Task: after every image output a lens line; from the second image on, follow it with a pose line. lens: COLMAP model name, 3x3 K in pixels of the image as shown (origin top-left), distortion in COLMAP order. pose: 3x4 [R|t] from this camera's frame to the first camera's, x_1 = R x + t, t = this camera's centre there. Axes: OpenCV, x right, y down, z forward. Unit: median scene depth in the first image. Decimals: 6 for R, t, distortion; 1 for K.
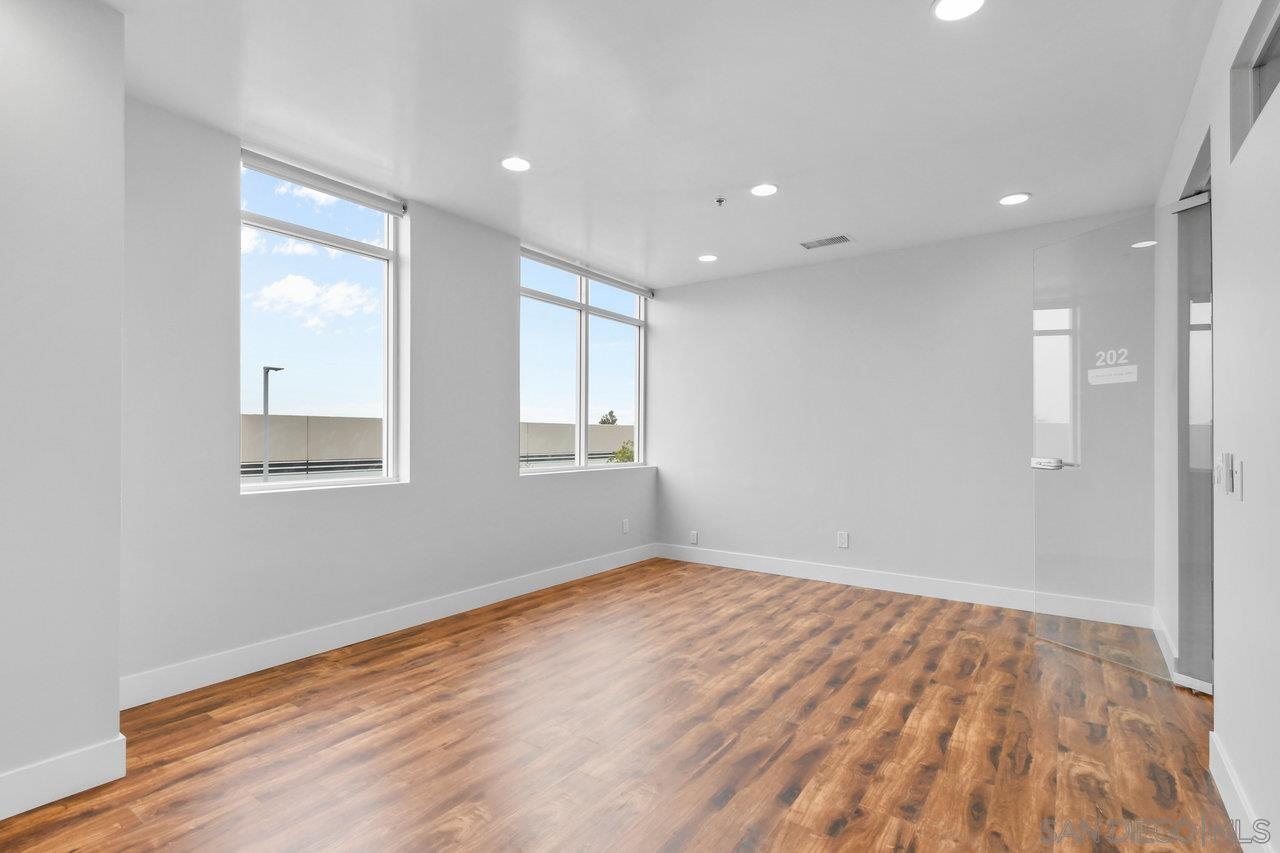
lens RADIAL K [[596.7, 0, 637.5], [0, 596.7, 436.9], [0, 0, 1]] dist [0.015071, 0.002846]
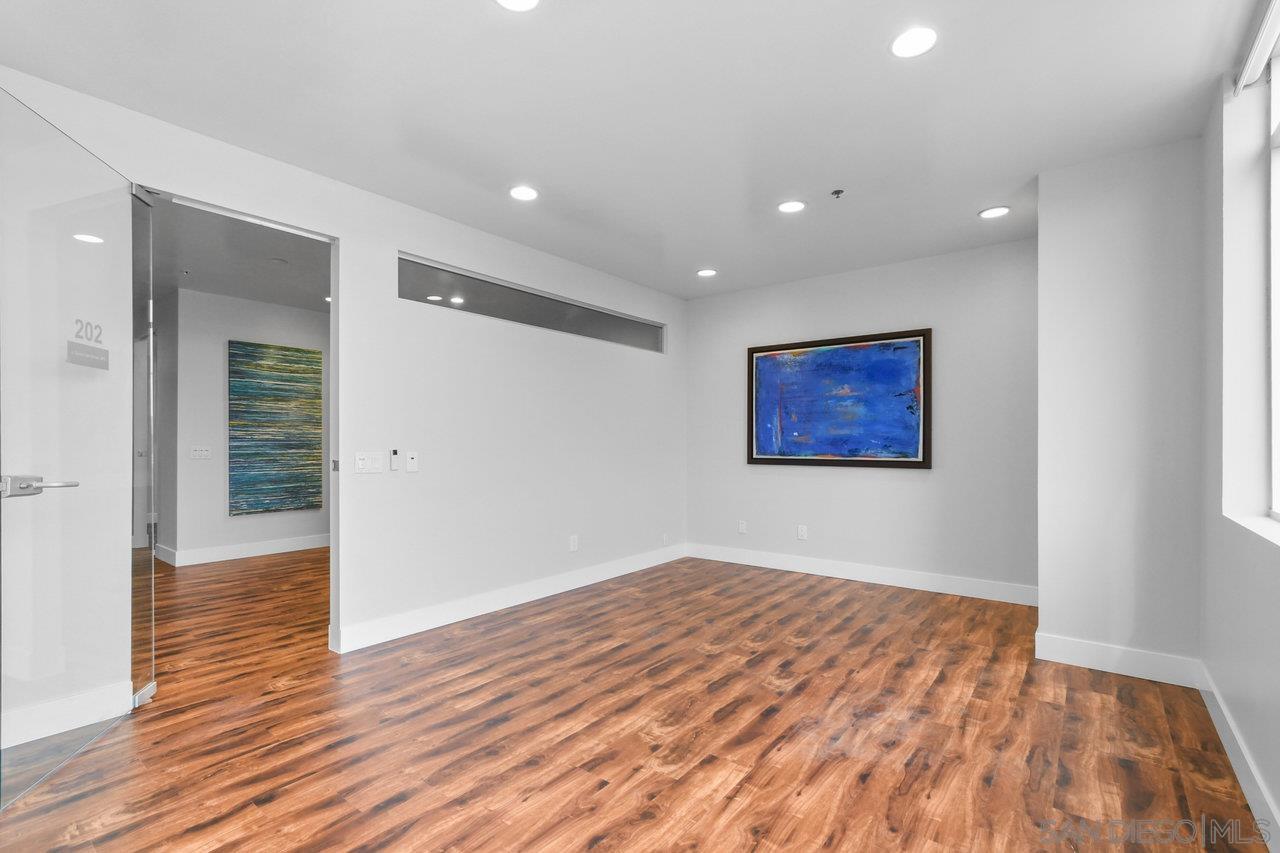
lens RADIAL K [[590.7, 0, 635.0], [0, 590.7, 432.8], [0, 0, 1]] dist [-0.000145, -0.009382]
pose [[-0.998971, -0.002089, 0.045299, 0.087660], [-0.002844, 0.999858, -0.016603, 0.001784], [-0.045258, -0.016715, -0.998836, 1.774674]]
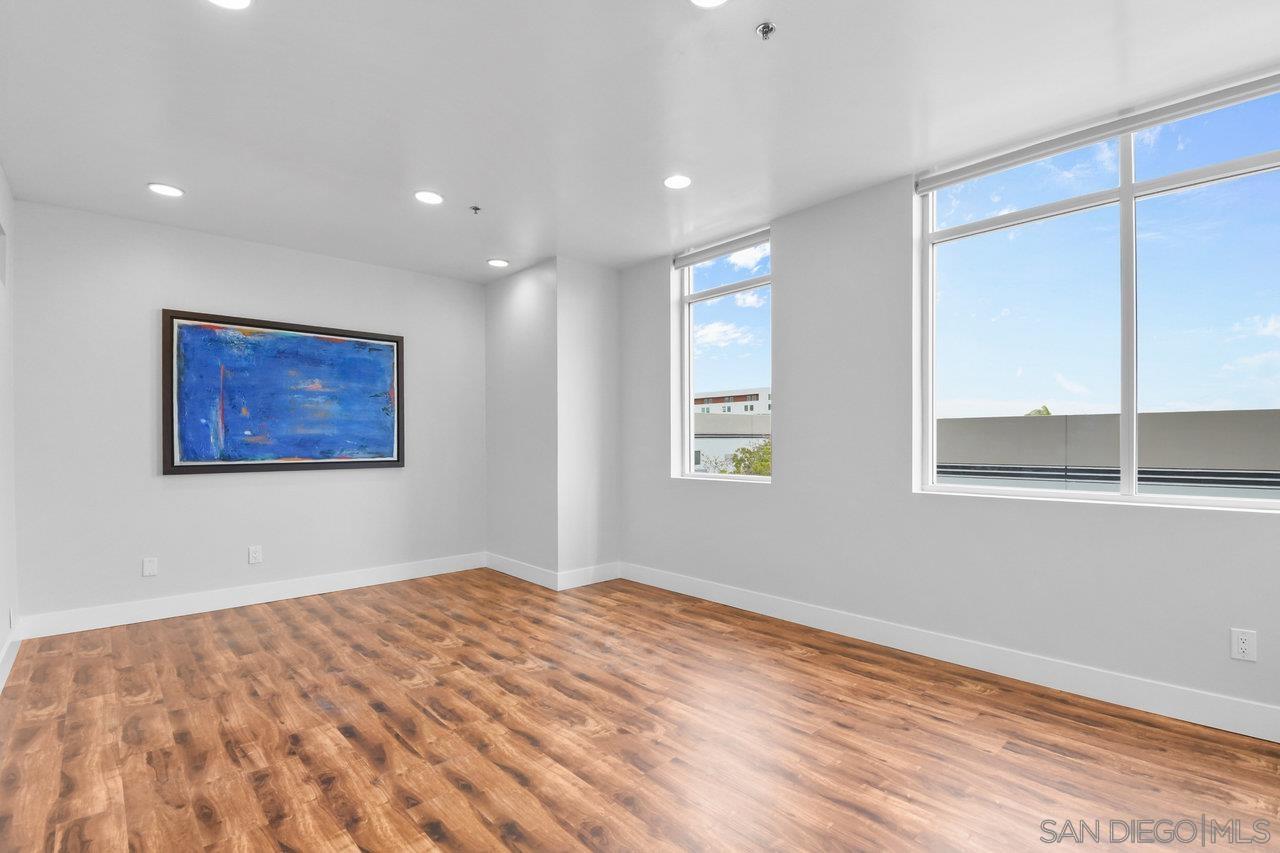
lens RADIAL K [[590.7, 0, 643.9], [0, 590.7, 432.8], [0, 0, 1]] dist [-0.000145, -0.009382]
pose [[-0.194009, -0.013937, -0.980901, 0.871455], [0.006333, 0.999860, -0.015459, 0.002301], [0.980979, -0.009211, -0.193894, 1.200851]]
